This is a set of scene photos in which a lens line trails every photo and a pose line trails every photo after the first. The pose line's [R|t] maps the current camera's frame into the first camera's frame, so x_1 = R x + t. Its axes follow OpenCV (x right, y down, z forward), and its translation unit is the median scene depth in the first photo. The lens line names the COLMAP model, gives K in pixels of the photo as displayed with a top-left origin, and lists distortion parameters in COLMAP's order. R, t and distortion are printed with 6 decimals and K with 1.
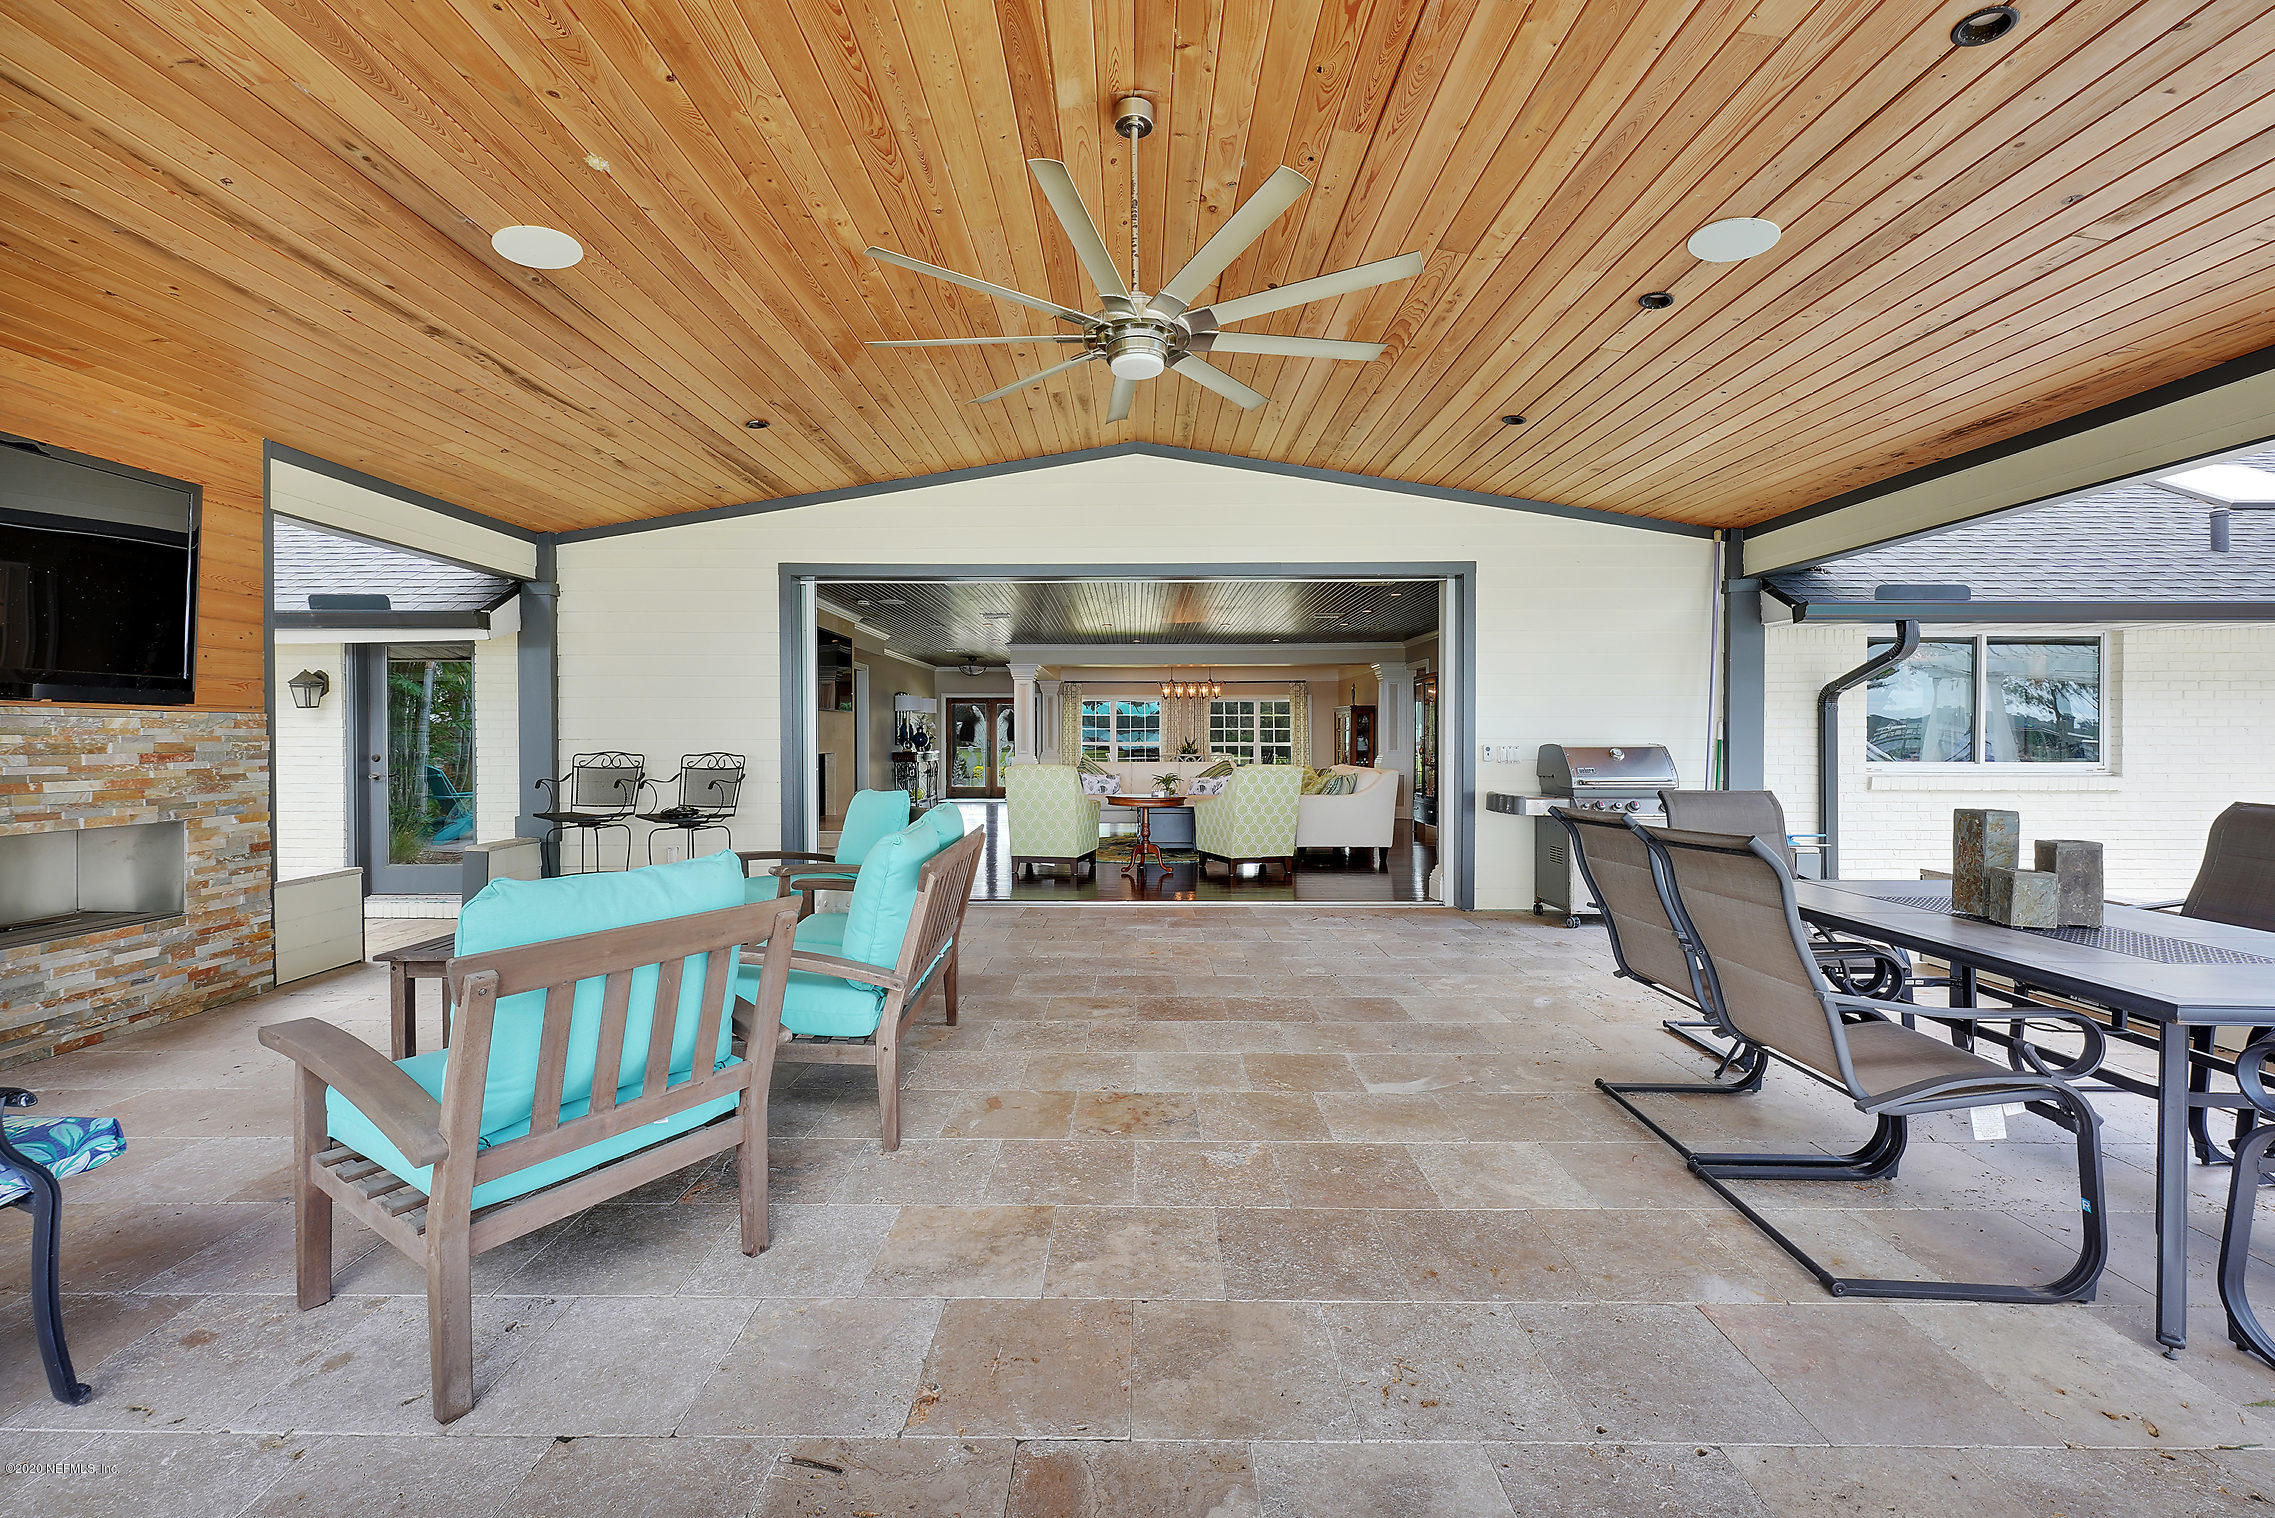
lens RADIAL K [[936.0, 0, 1123.7], [0, 936.0, 749.0], [0, 0, 1]] dist [-0.000711, 0.000337]
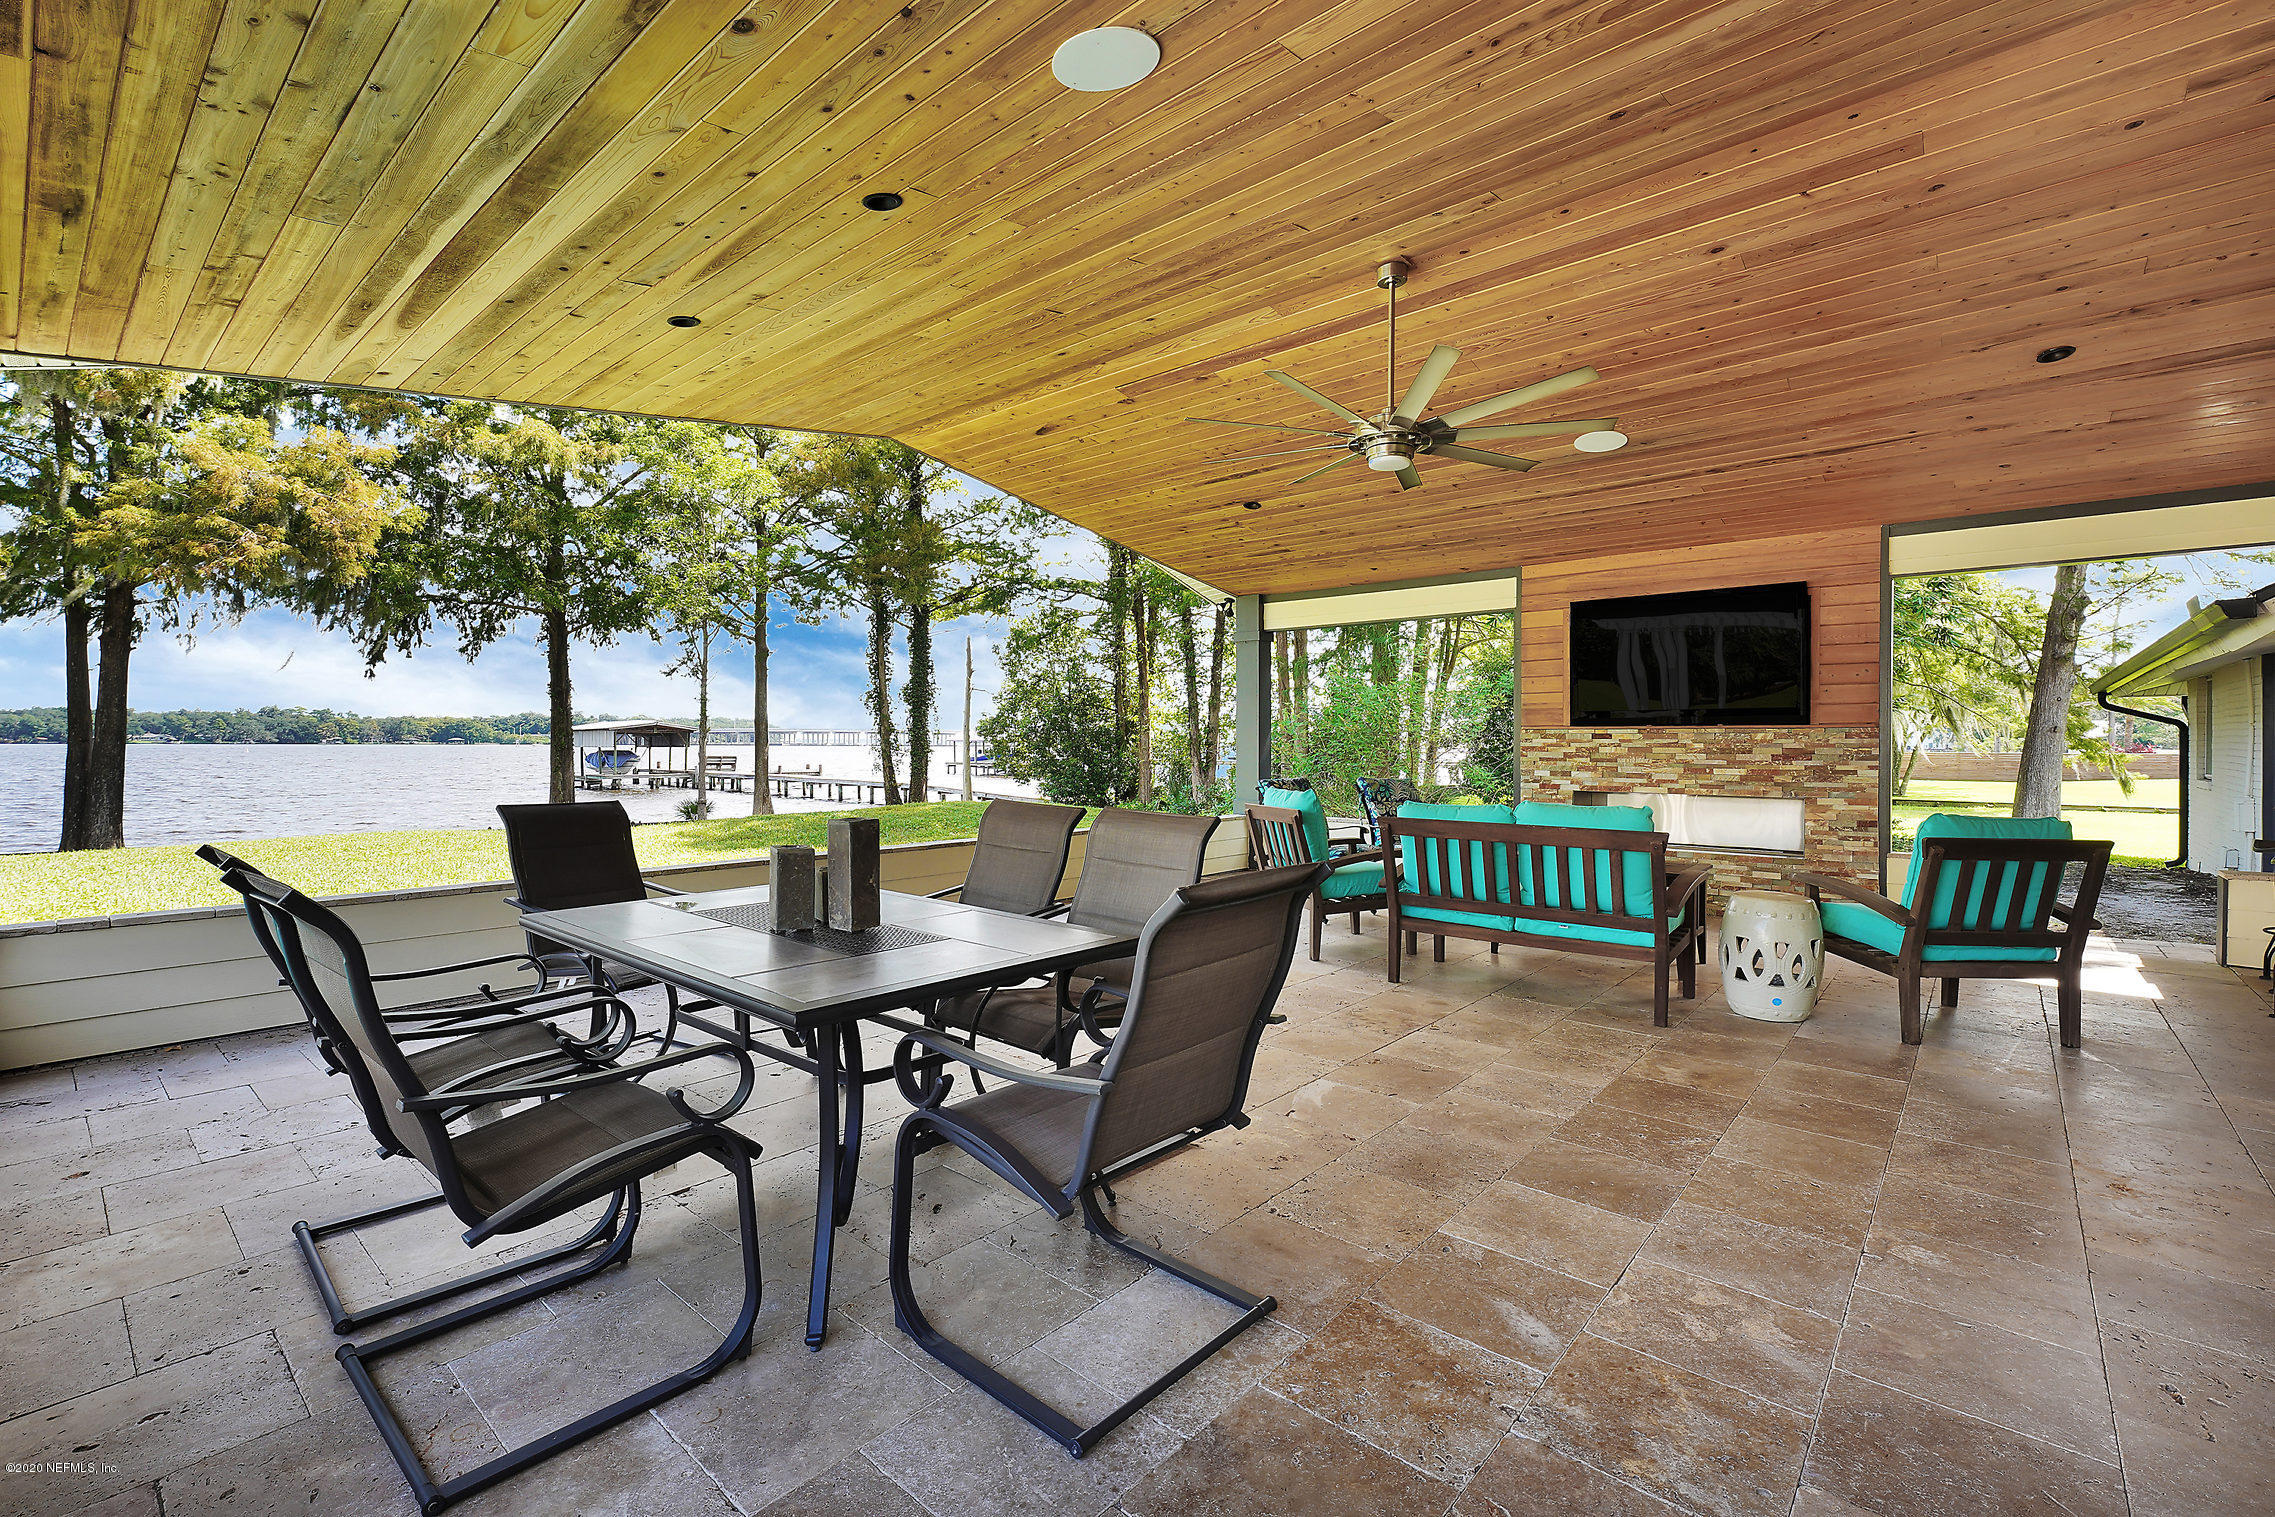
lens RADIAL K [[983.0, 0, 1127.8], [0, 983.0, 749.3], [0, 0, 1]] dist [0.001798, 0.000135]
pose [[-0.643346, 0.003629, -0.765567, 1.018539], [-0.011000, 0.999842, 0.013984, -0.016085], [0.765497, 0.017418, -0.643204, 1.249624]]
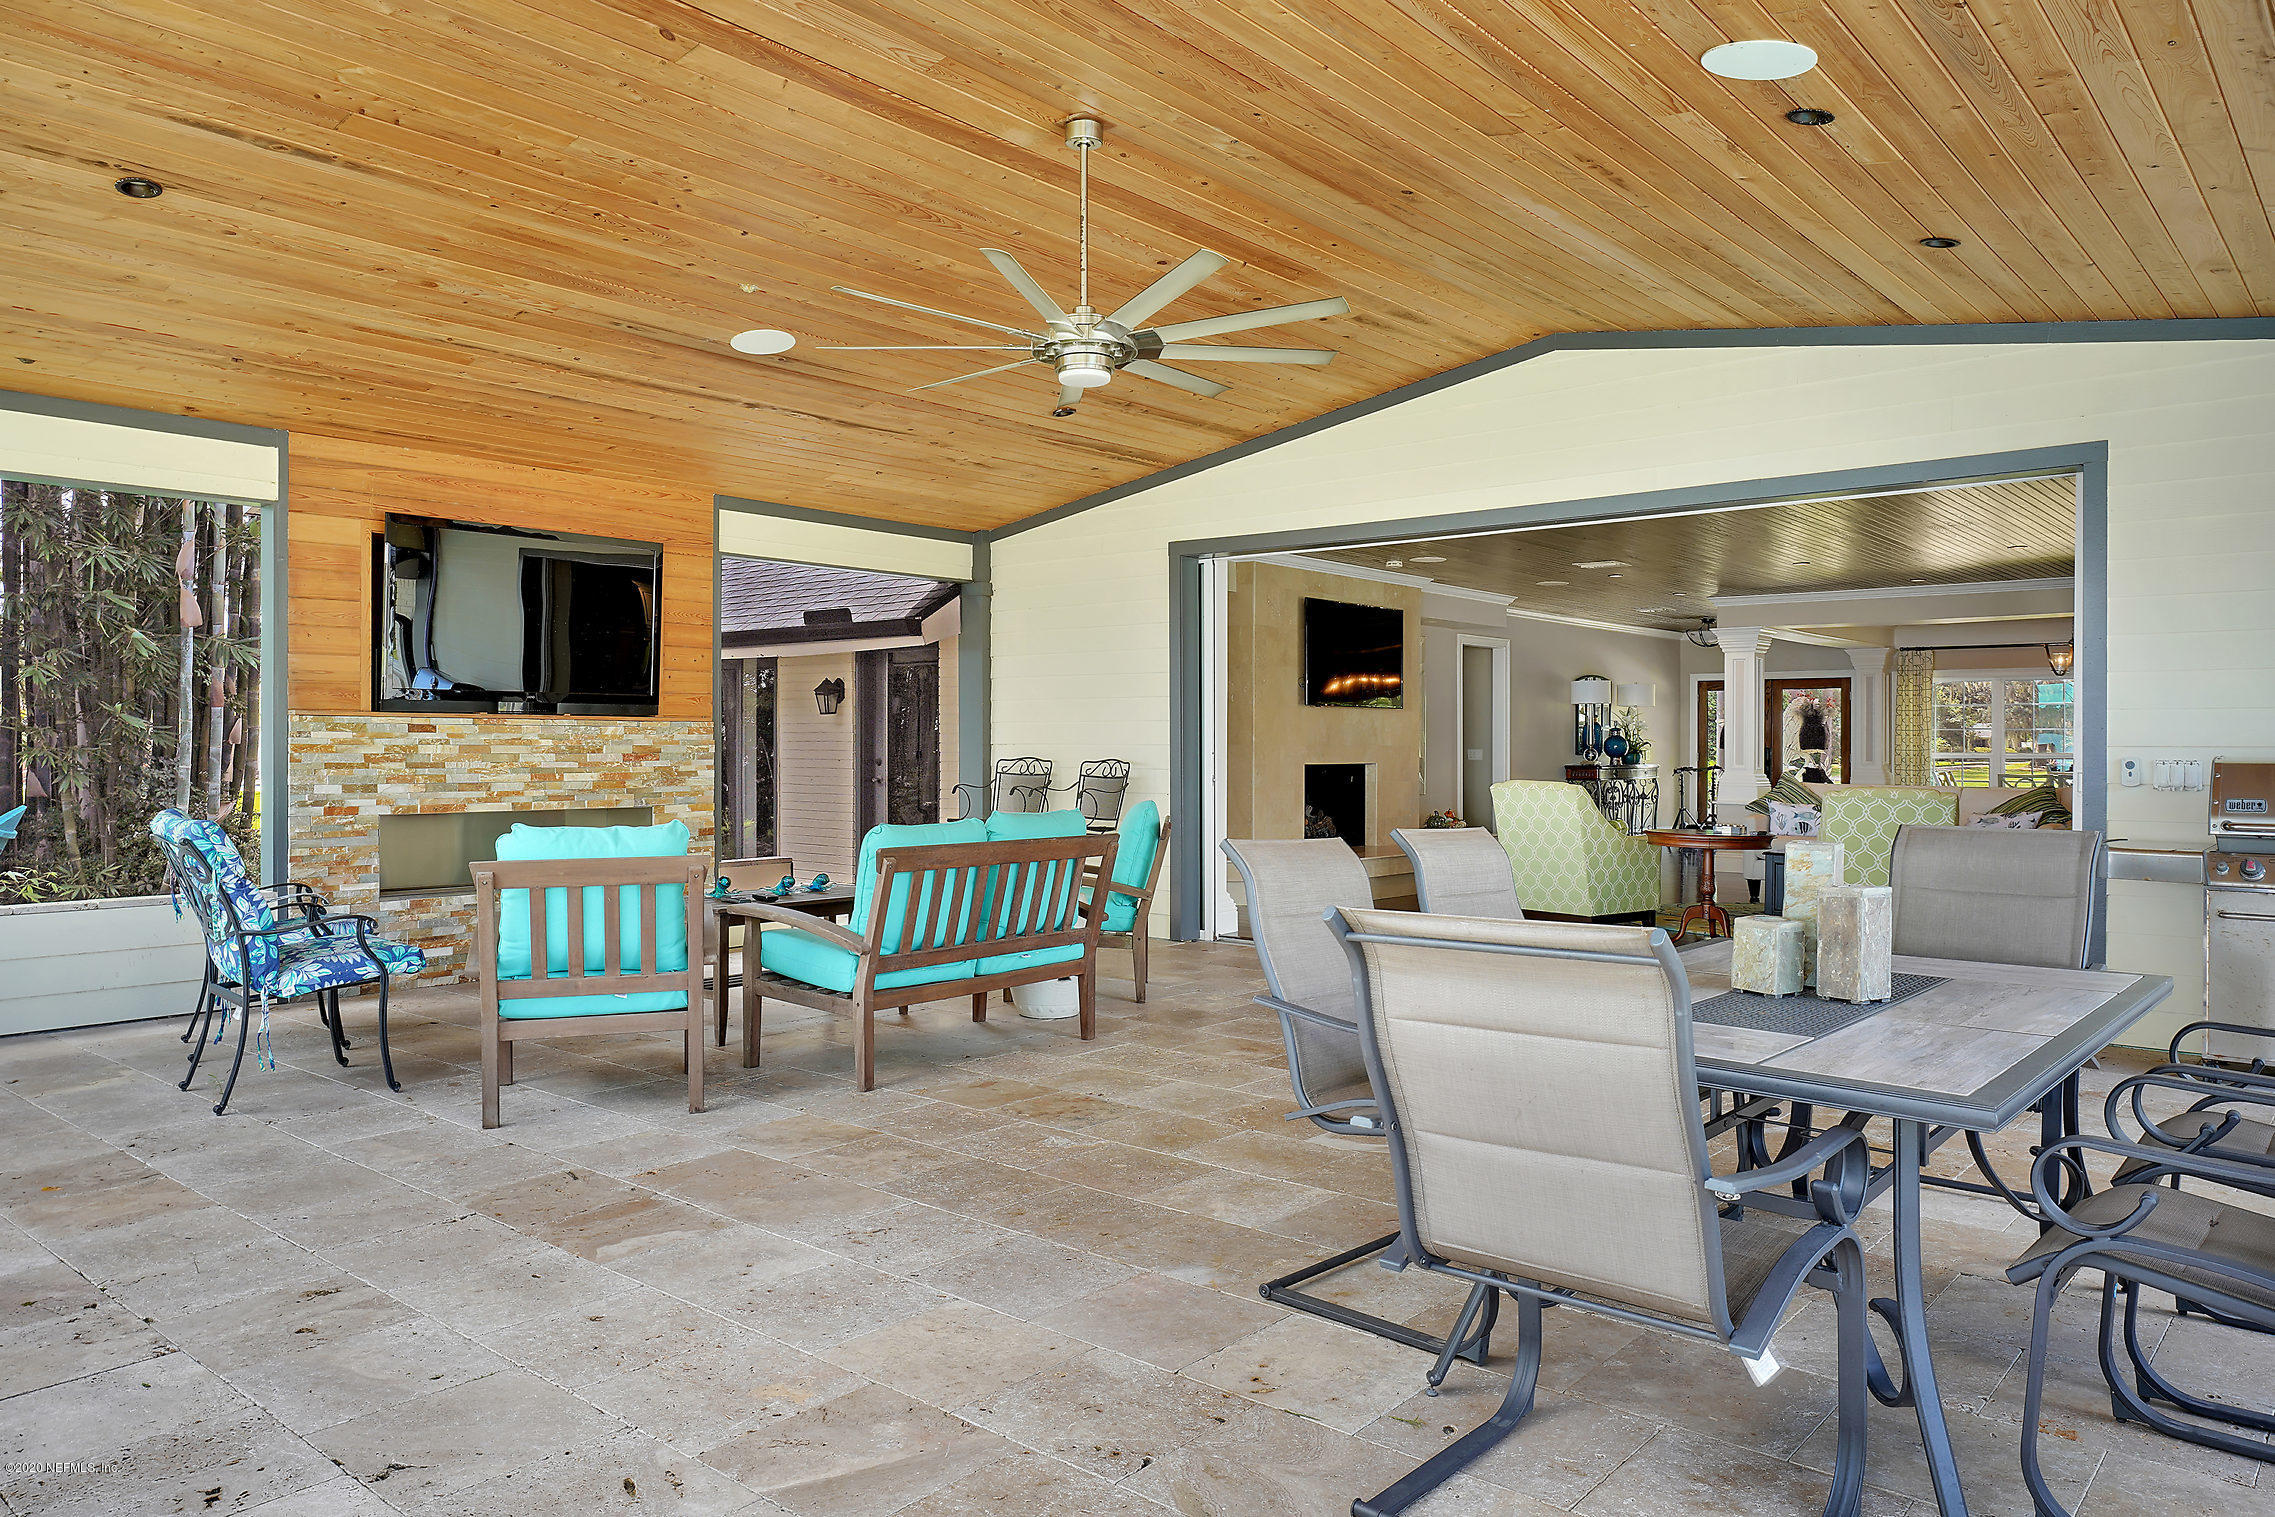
lens RADIAL K [[1514.6, 0, 1129.7], [0, 1514.6, 750.1], [0, 0, 1]] dist [-0.000637, 0.000213]
pose [[0.767535, 0.004946, -0.640988, 0.860608], [-0.010248, 0.999937, -0.004555, 0.002298], [0.640926, 0.010065, 0.767537, -0.177770]]
